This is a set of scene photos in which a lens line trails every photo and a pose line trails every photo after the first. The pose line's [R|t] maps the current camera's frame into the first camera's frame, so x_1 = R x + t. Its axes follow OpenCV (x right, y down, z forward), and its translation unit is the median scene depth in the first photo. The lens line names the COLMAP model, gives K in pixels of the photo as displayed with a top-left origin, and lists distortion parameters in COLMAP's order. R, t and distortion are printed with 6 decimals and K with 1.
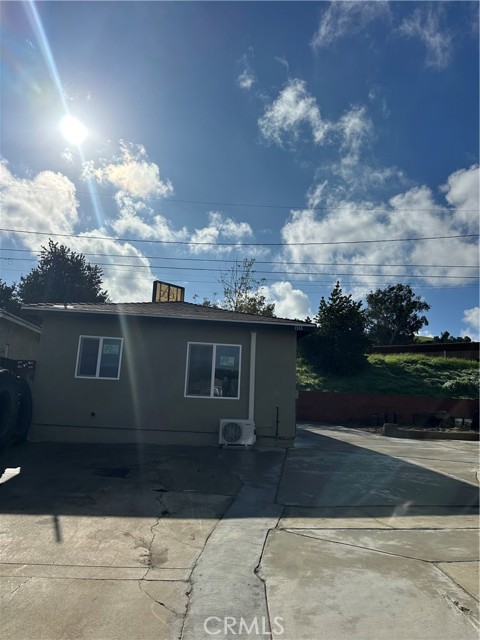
lens RADIAL K [[461.9, 0, 239.5], [0, 461.9, 321.4], [0, 0, 1]] dist [0.038794, -0.001840]
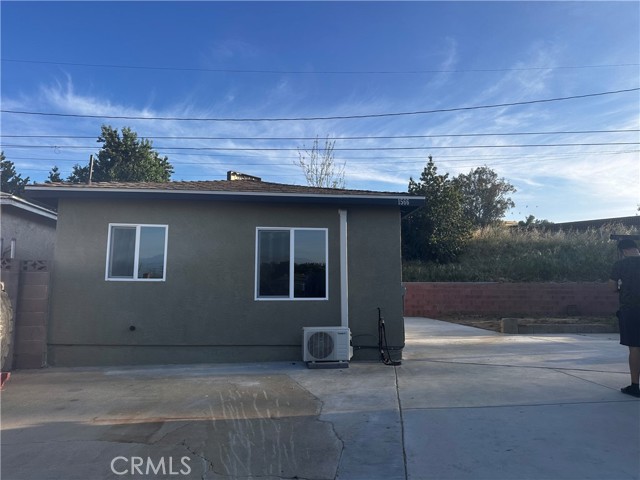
lens RADIAL K [[446.7, 0, 319.6], [0, 446.7, 240.5], [0, 0, 1]] dist [0.037612, -0.041520]
pose [[0.999112, -0.041863, -0.004836, -0.039233], [0.042061, 0.997708, 0.053011, 0.184995], [0.002605, -0.053167, 0.998582, 1.578292]]
